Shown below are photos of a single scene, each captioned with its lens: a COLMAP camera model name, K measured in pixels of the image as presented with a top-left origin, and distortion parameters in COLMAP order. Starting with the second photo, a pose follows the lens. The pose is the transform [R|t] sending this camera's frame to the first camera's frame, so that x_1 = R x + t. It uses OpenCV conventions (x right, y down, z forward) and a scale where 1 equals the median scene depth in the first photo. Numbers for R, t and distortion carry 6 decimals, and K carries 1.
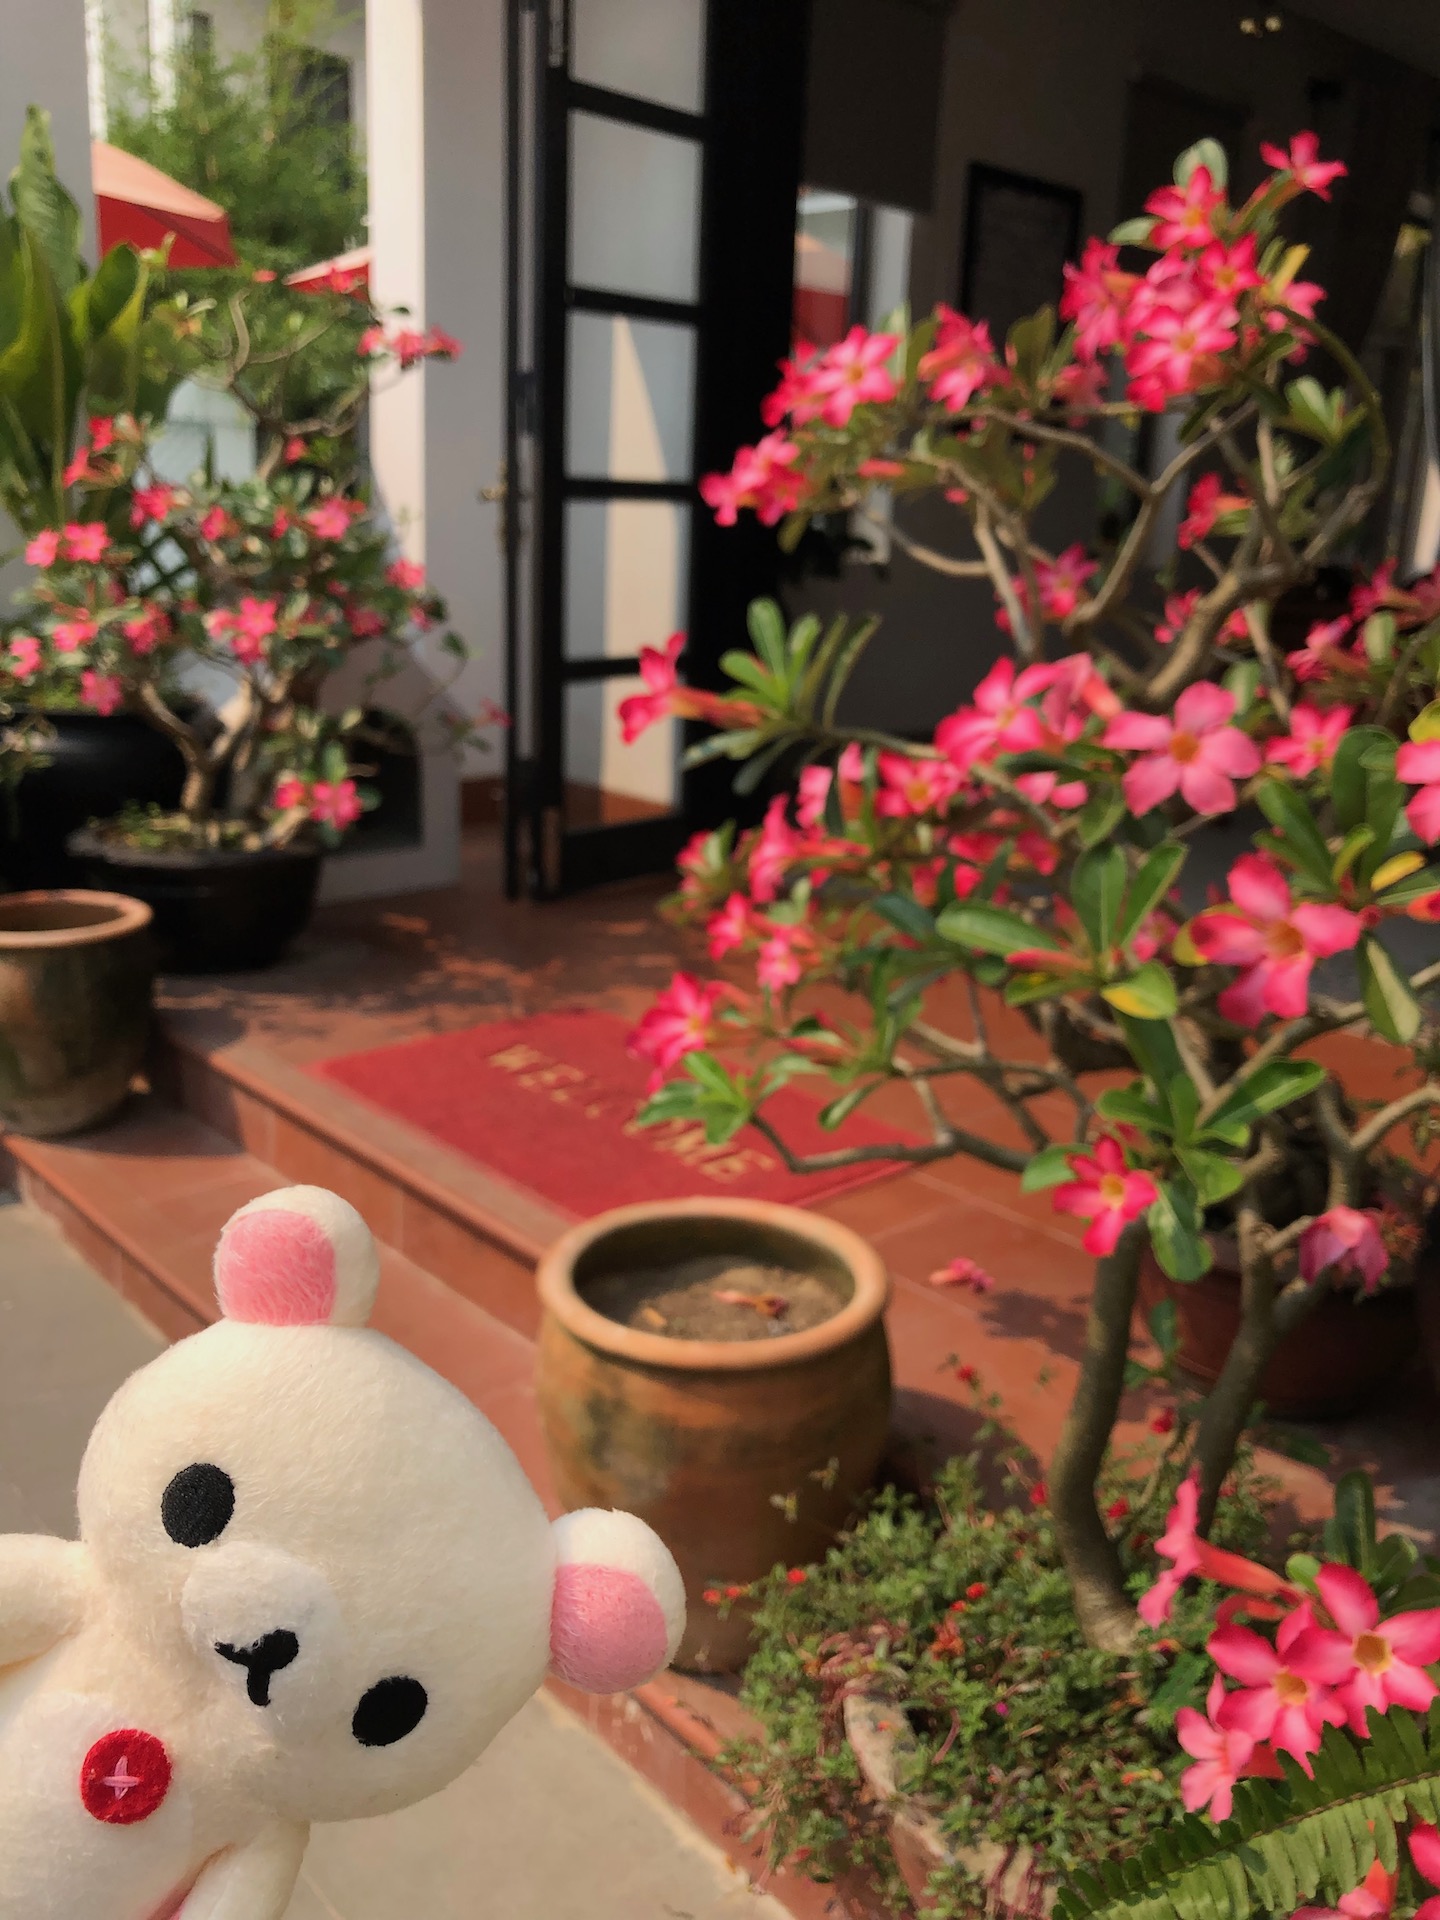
lens RADIAL K [[1599.1, 0, 720.0], [0, 1599.1, 960.0], [0, 0, 1]] dist [-0.014887, 0.012926]
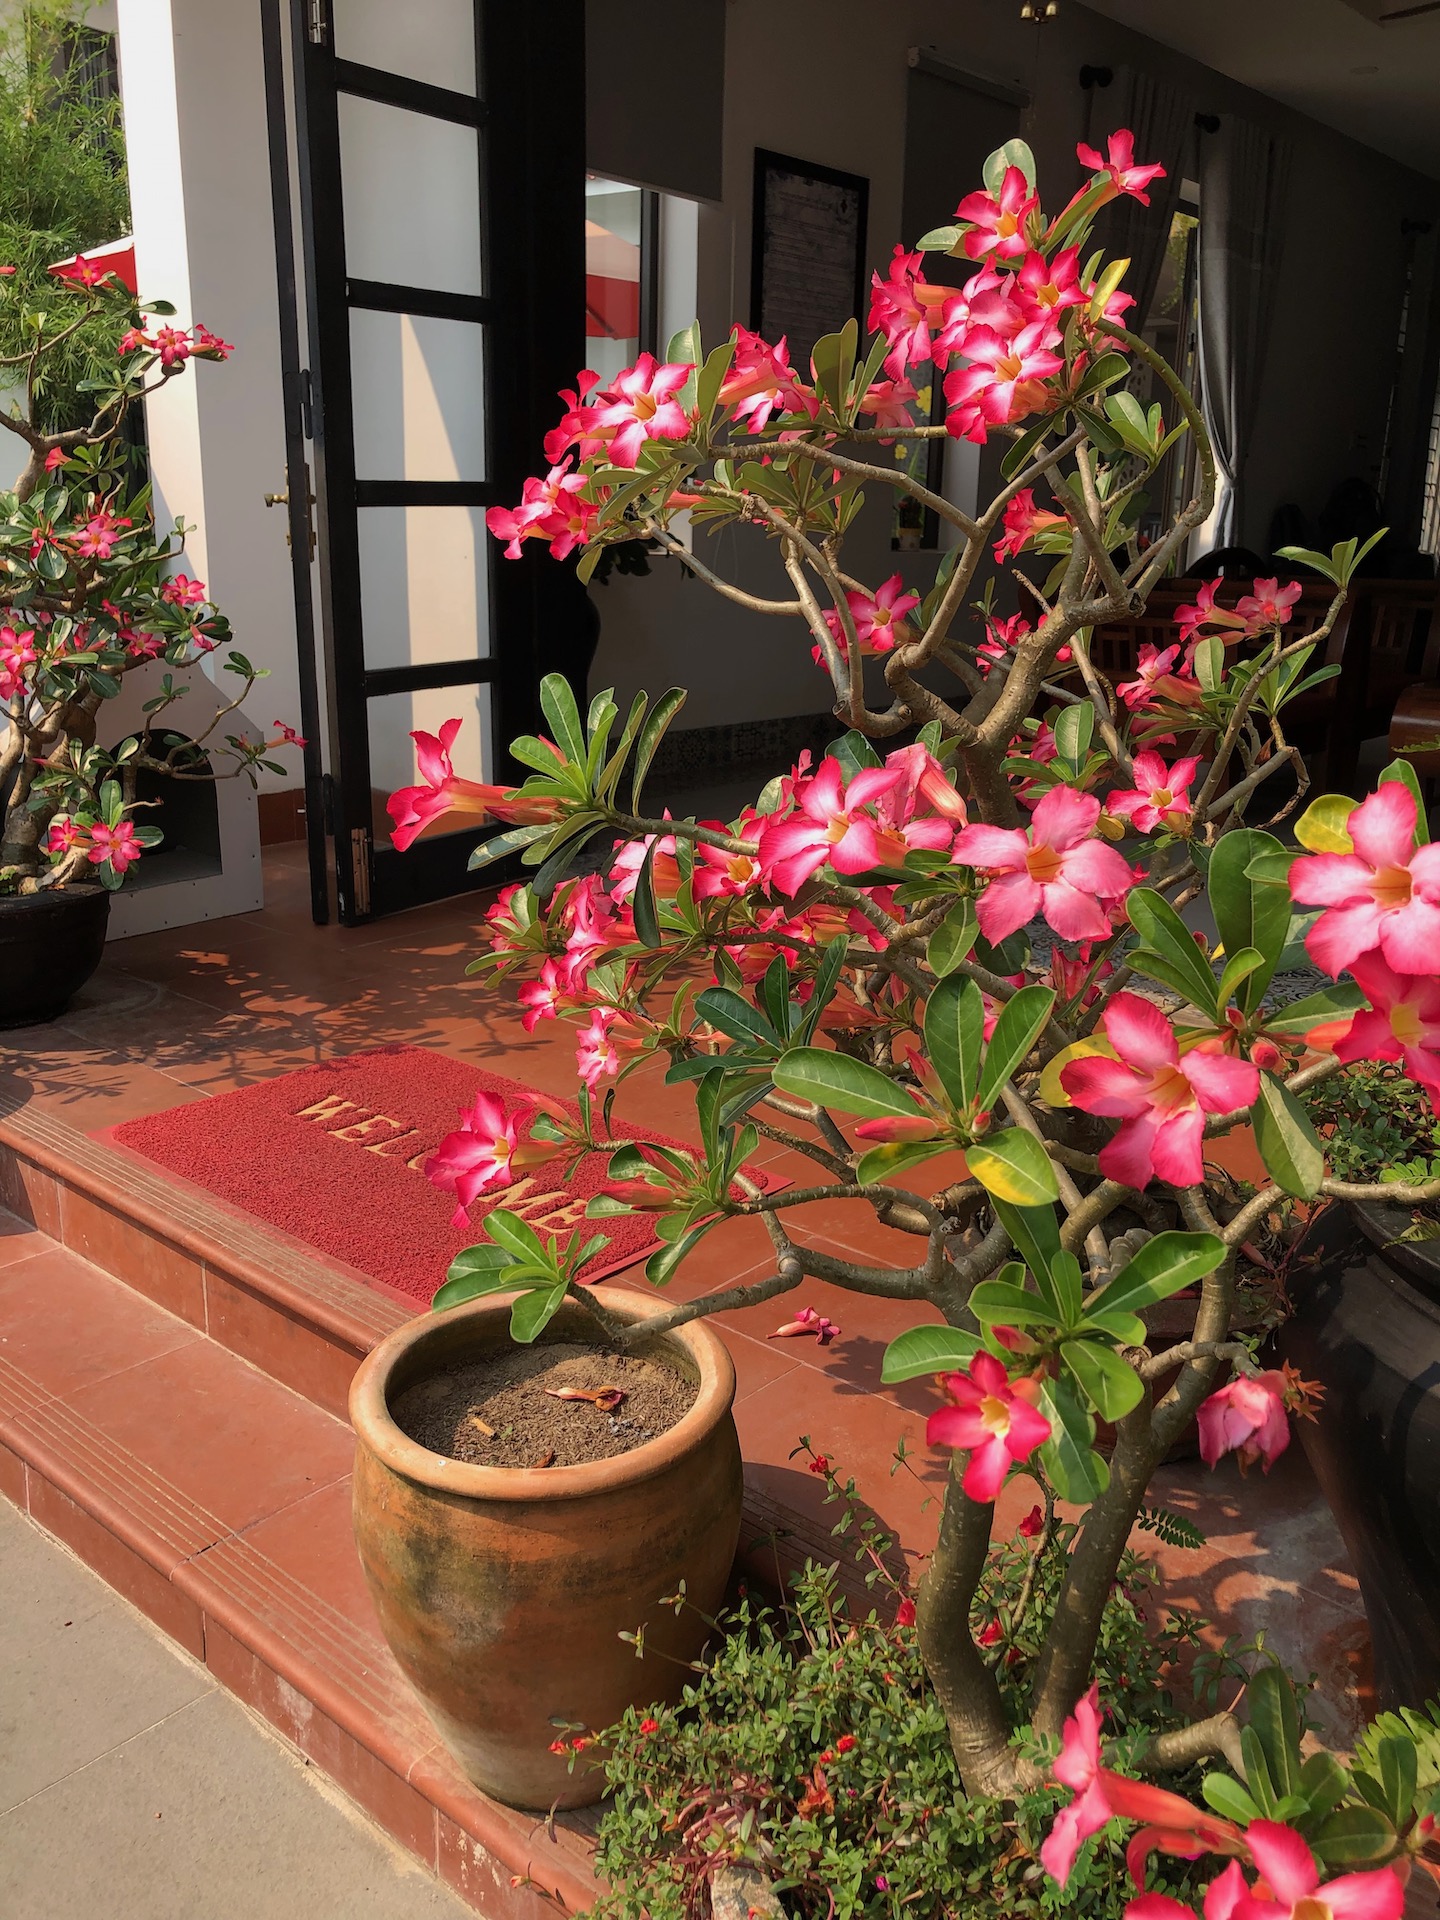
lens RADIAL K [[1574.5, 0, 720.0], [0, 1574.5, 960.0], [0, 0, 1]] dist [0.010277, -0.004890]
pose [[0.992855, -0.051112, 0.107823, 0.012252], [0.049613, 0.998631, 0.016547, -0.056789], [-0.108521, -0.011080, 0.994032, 0.094581]]
